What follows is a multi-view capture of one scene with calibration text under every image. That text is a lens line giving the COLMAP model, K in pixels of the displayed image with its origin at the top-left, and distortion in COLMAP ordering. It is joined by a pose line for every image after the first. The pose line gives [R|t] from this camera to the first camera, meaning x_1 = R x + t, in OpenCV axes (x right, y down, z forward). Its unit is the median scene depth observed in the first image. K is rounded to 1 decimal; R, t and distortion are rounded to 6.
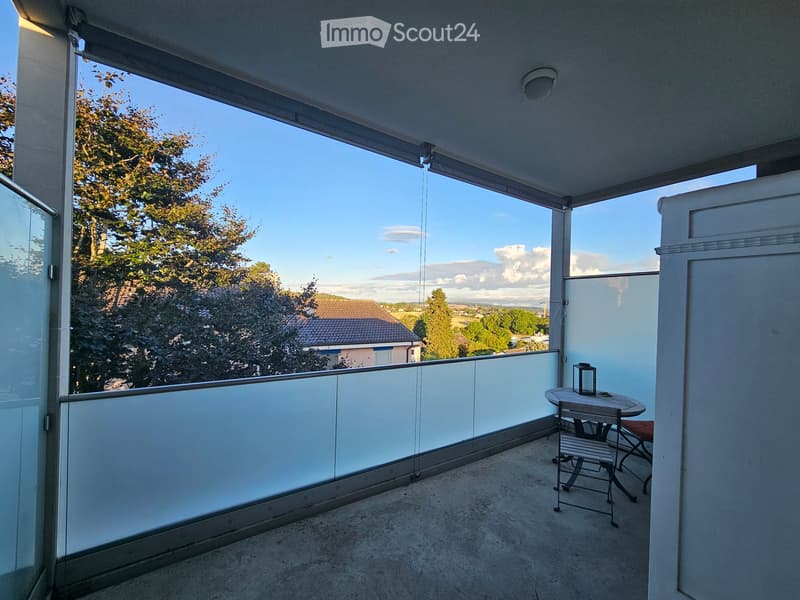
lens RADIAL K [[327.0, 0, 404.9], [0, 327.0, 291.5], [0, 0, 1]] dist [0.003637, 0.000674]
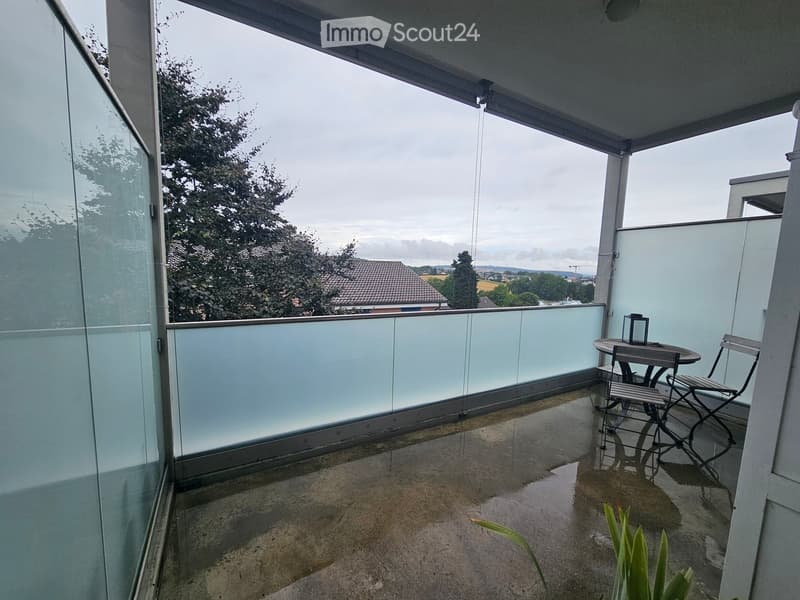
lens RADIAL K [[327.0, 0, 400.1], [0, 327.0, 295.6], [0, 0, 1]] dist [0.003637, 0.000674]
pose [[0.997116, 0.007861, -0.075482, -0.080652], [0.000832, 0.993428, 0.114455, 0.046495], [0.075886, -0.114188, 0.990557, -0.023965]]
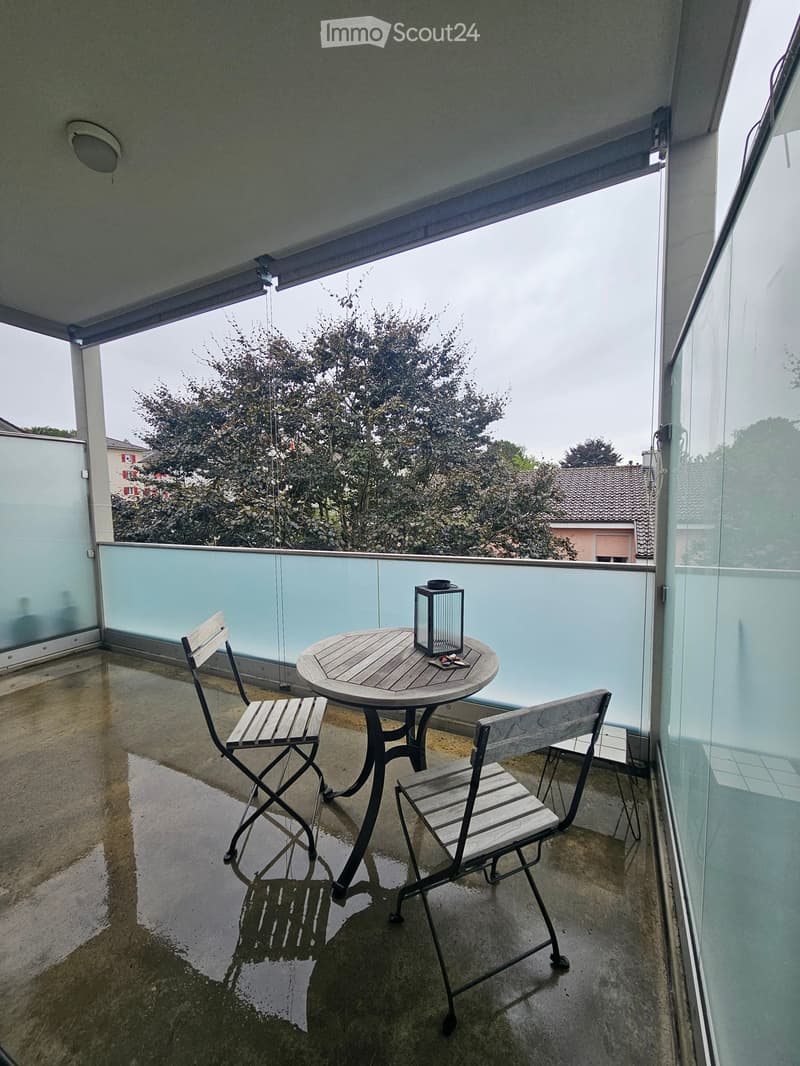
lens RADIAL K [[435.8, 0, 403.8], [0, 435.8, 524.6], [0, 0, 1]] dist [0.003637, 0.000674]
pose [[0.492279, 0.010848, -0.870370, 0.956029], [0.060896, 0.997043, 0.046870, 0.108185], [0.868305, -0.076075, 0.490162, 0.646936]]
